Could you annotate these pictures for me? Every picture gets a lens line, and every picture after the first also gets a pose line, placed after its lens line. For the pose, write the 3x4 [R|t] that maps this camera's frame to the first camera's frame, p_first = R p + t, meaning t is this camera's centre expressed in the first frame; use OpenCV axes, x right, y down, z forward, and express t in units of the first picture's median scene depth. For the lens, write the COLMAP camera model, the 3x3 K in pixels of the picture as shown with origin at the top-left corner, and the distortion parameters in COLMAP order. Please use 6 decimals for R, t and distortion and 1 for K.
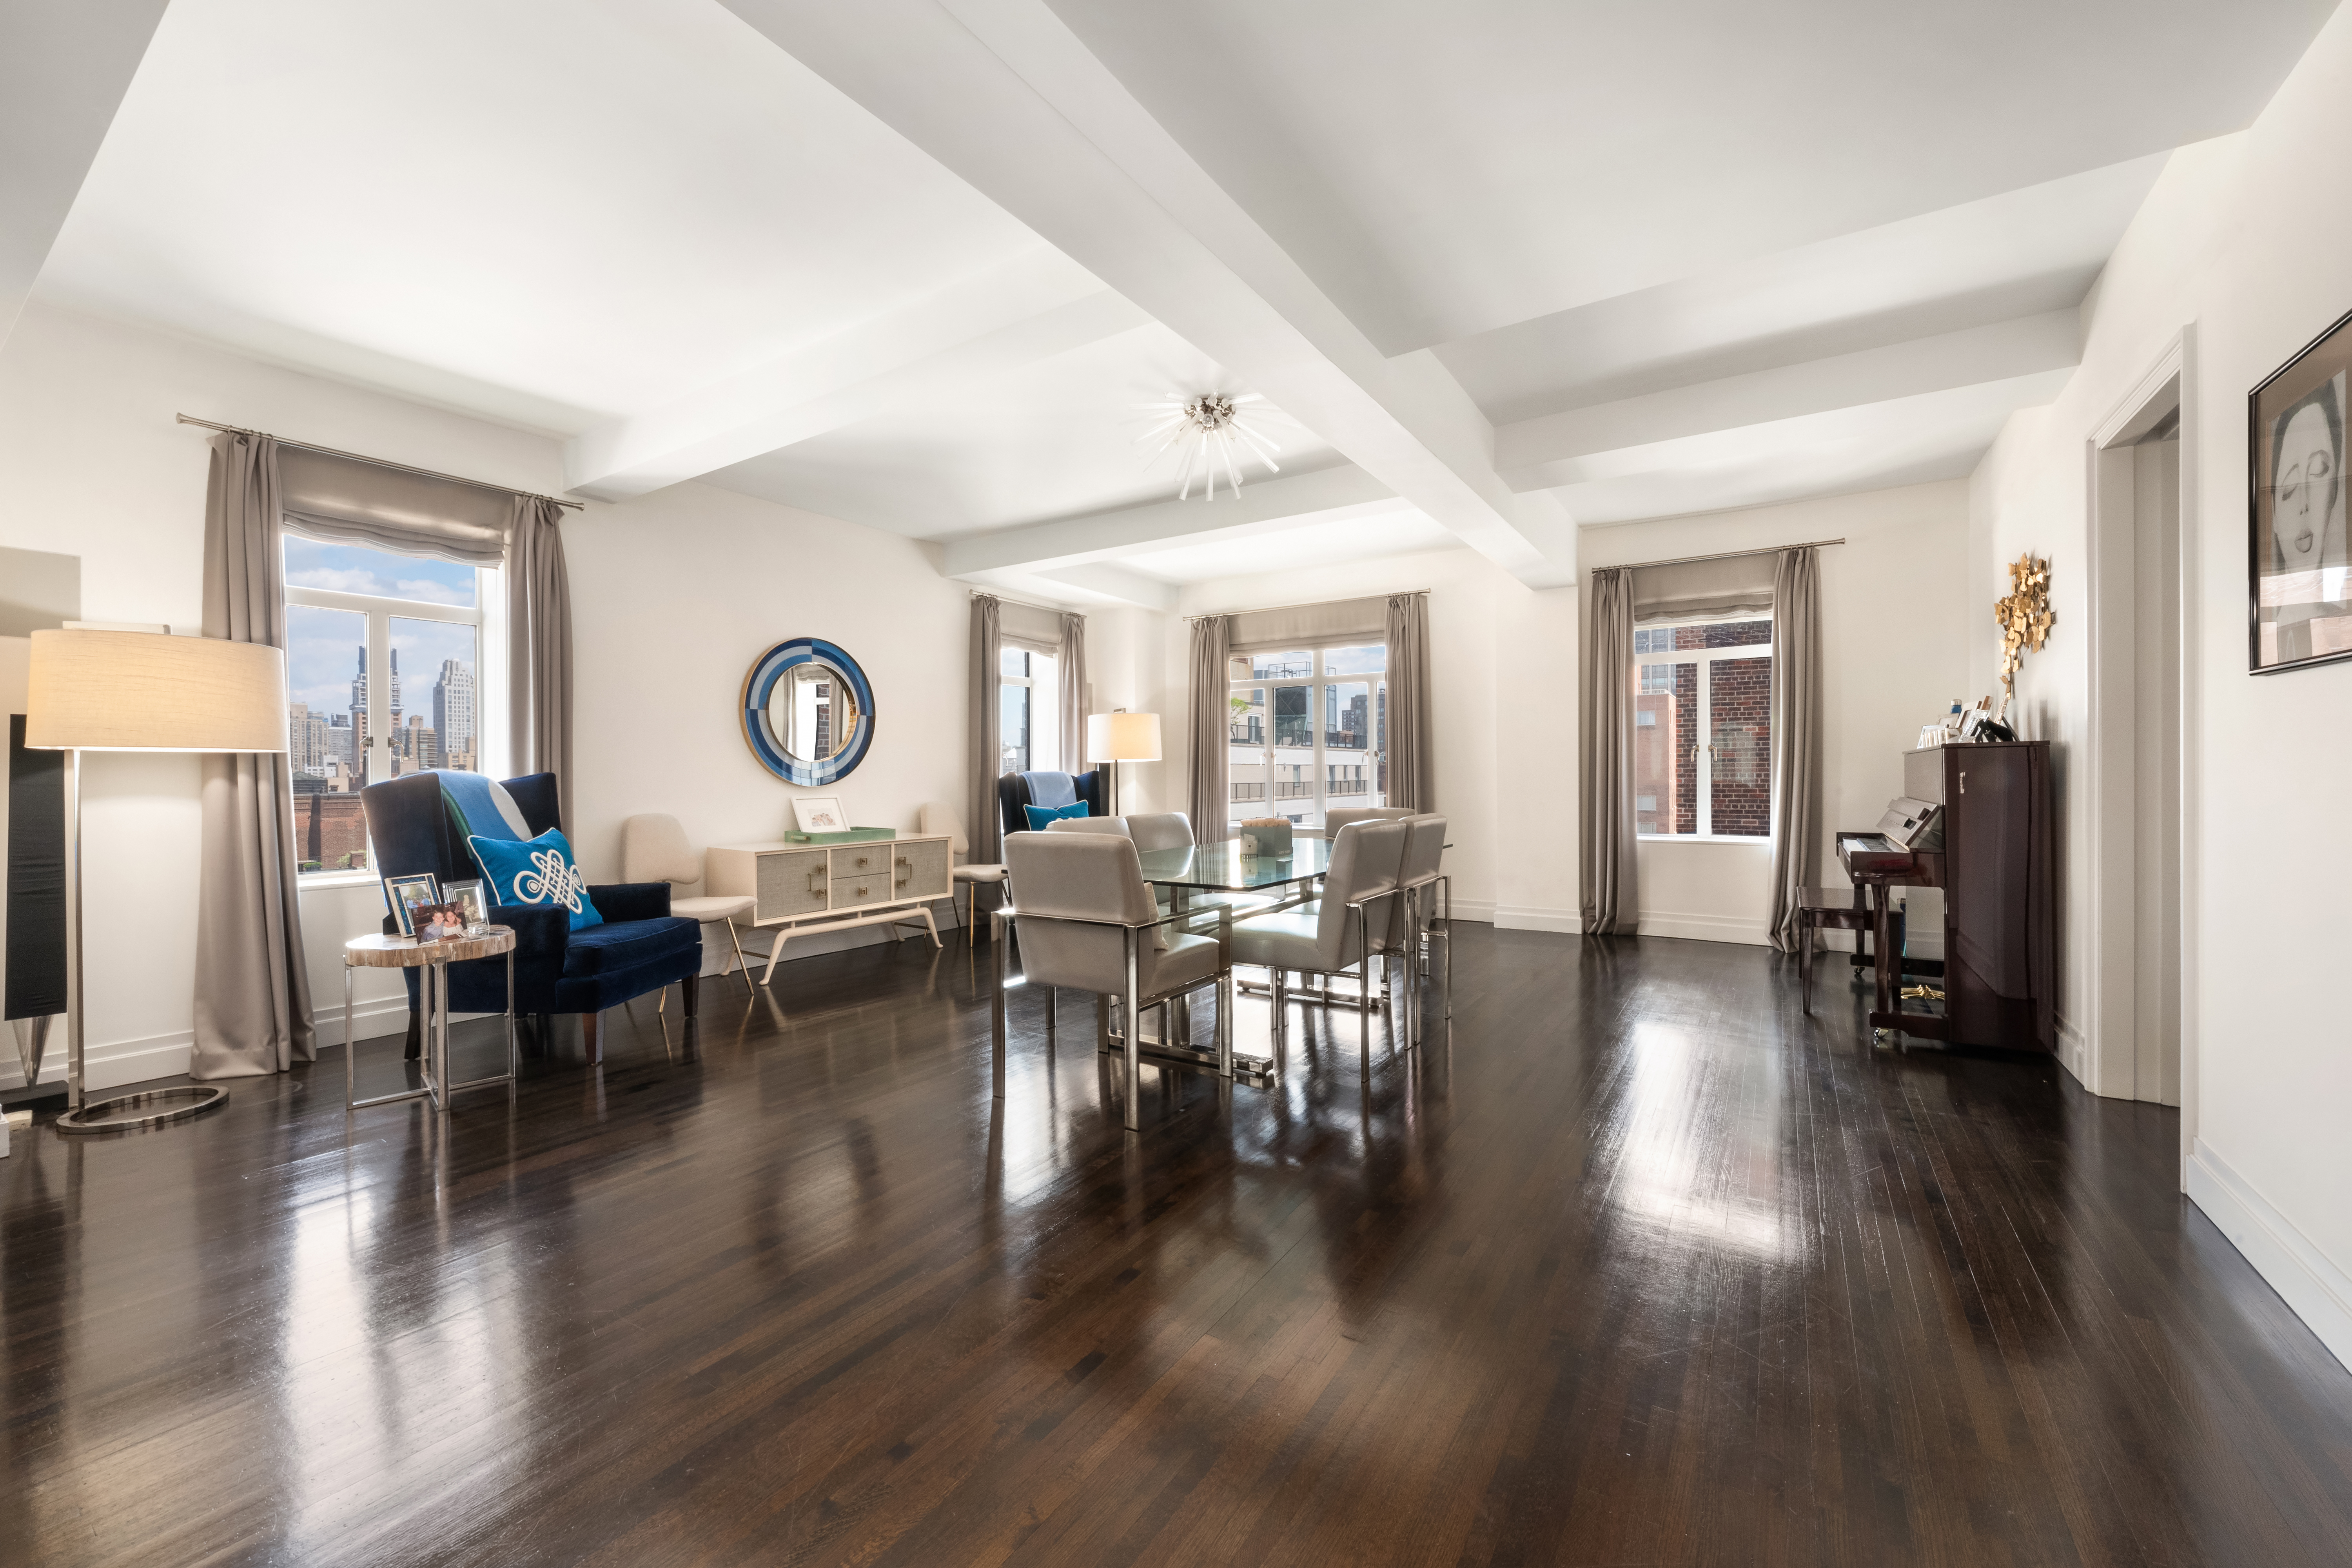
lens RADIAL K [[948.2, 0, 1176.0], [0, 948.2, 784.0], [0, 0, 1]] dist [-0.000342, -0.000040]
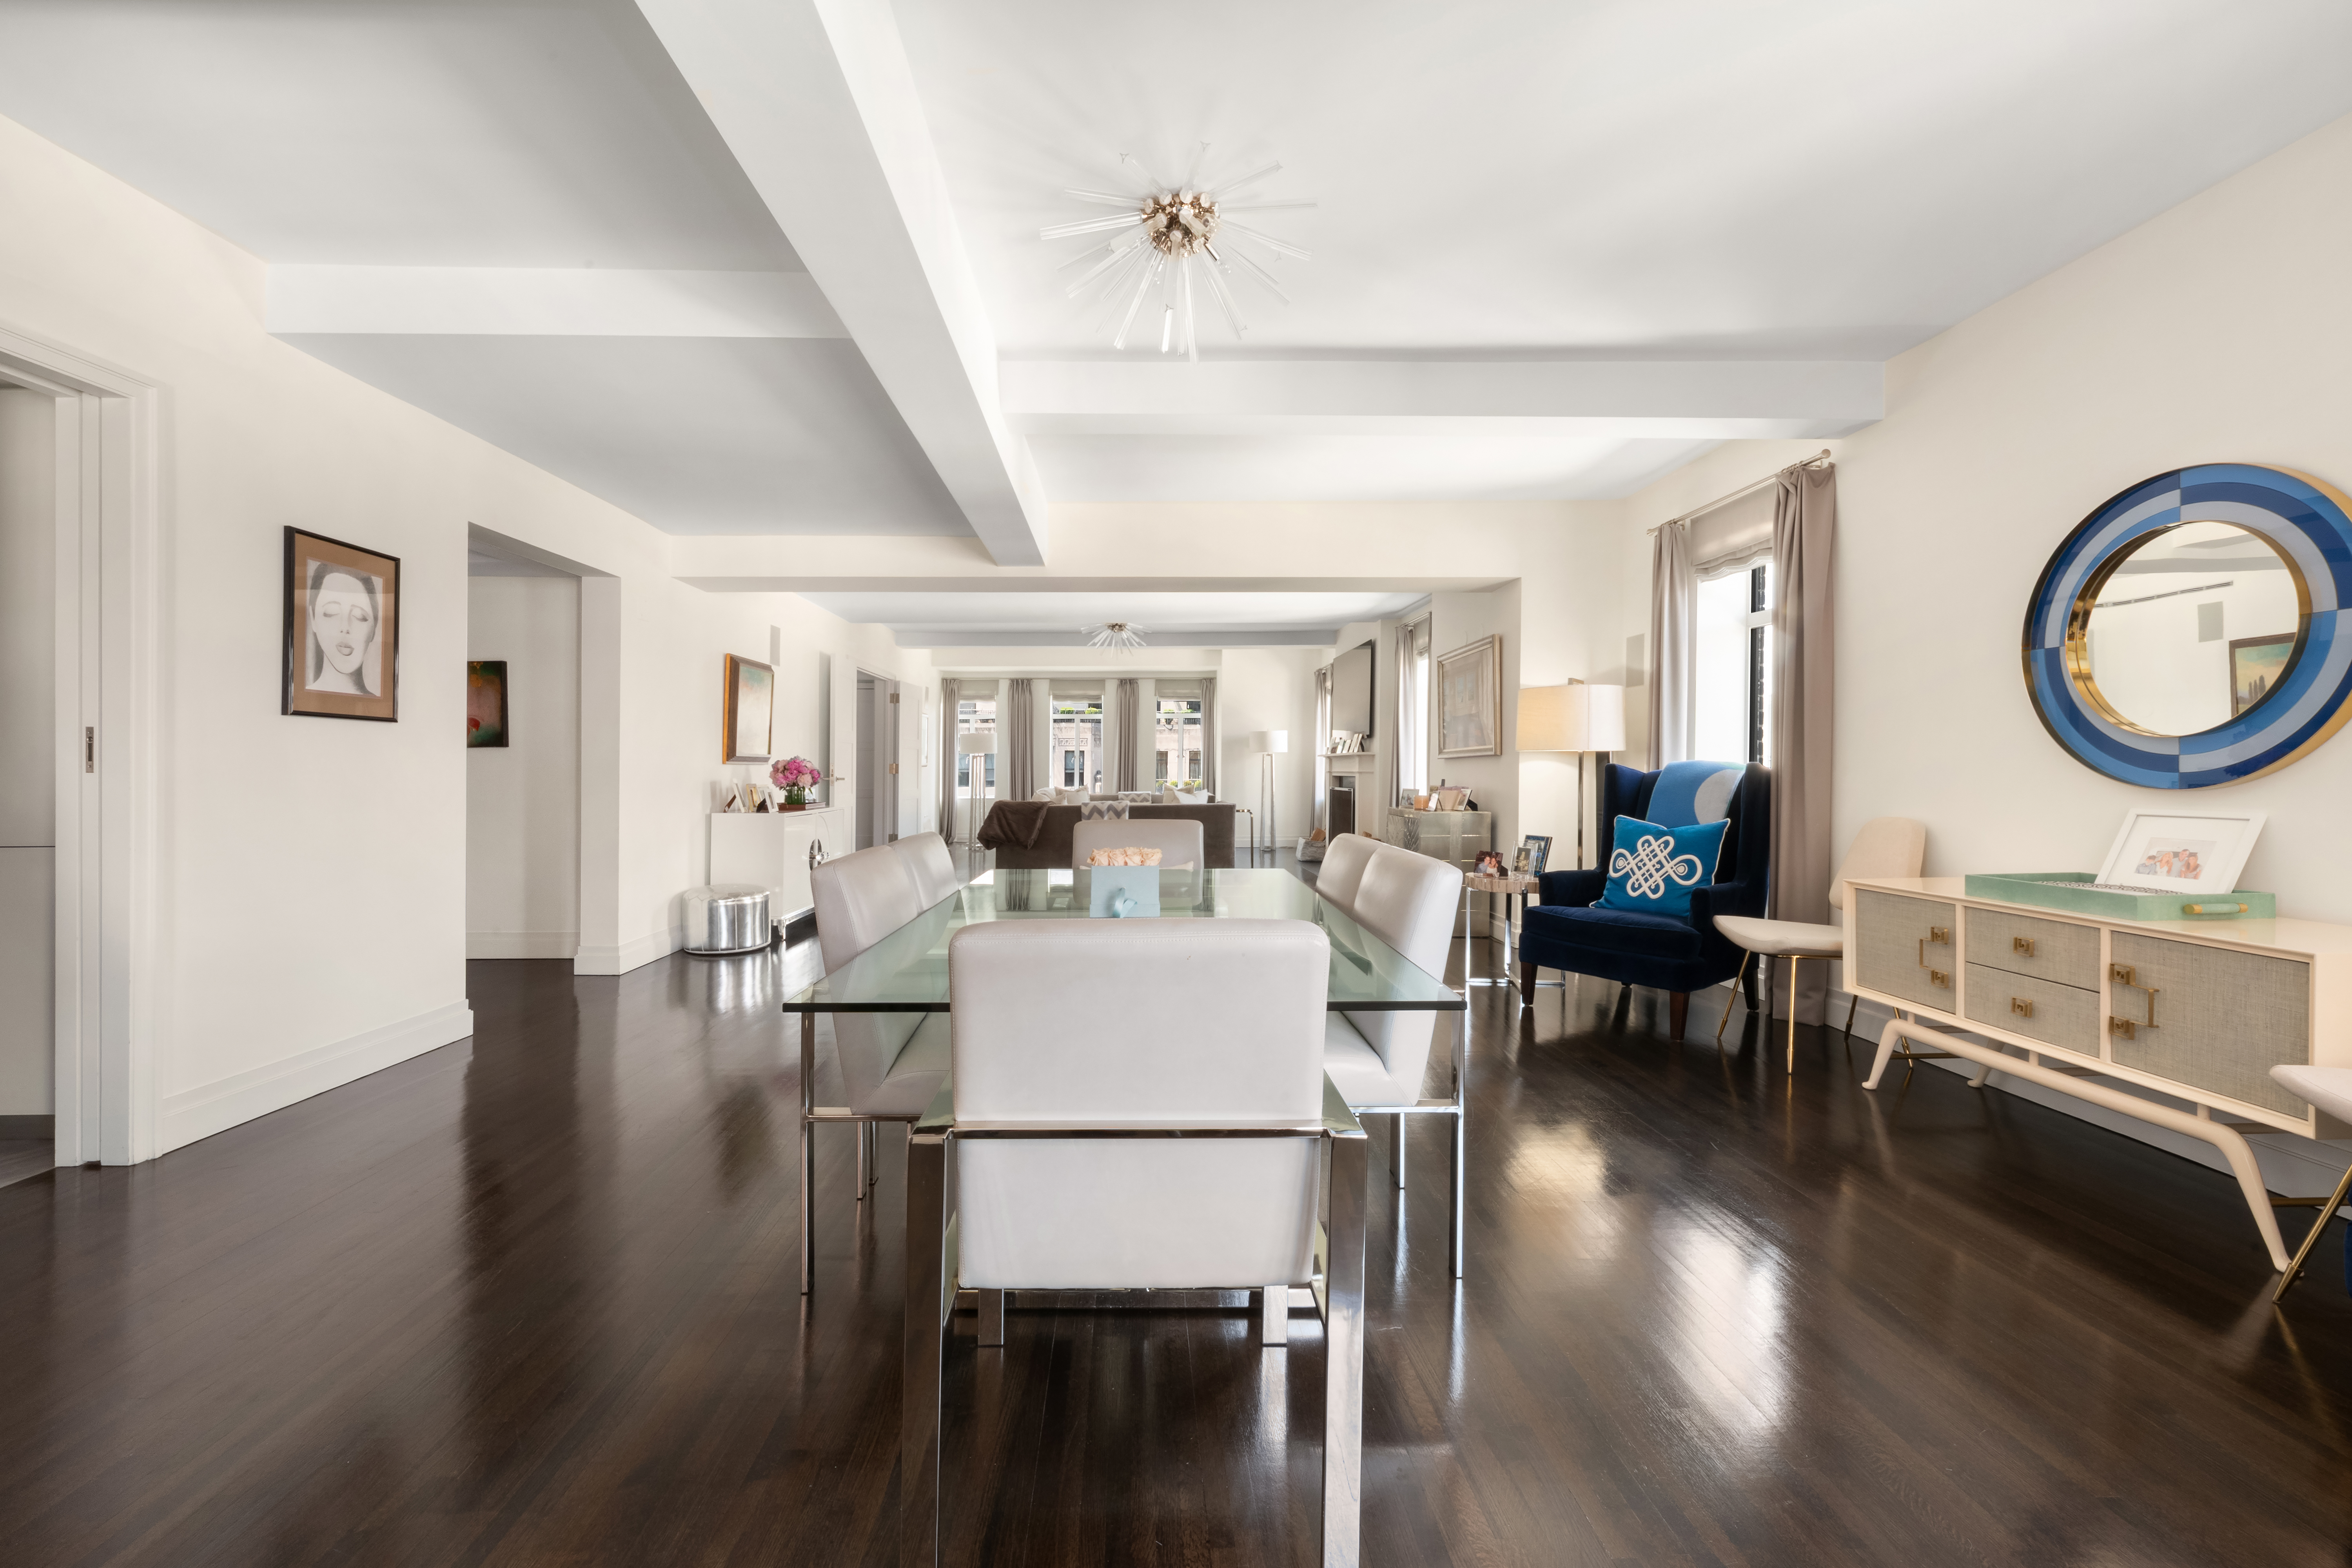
lens RADIAL K [[948.2, 0, 1176.0], [0, 948.2, 784.0], [0, 0, 1]] dist [-0.000342, -0.000040]
pose [[-0.809658, 0.011127, -0.586796, 0.300107], [-0.006803, 0.999575, 0.028341, -0.010969], [0.586862, 0.026939, -0.809239, 1.145051]]
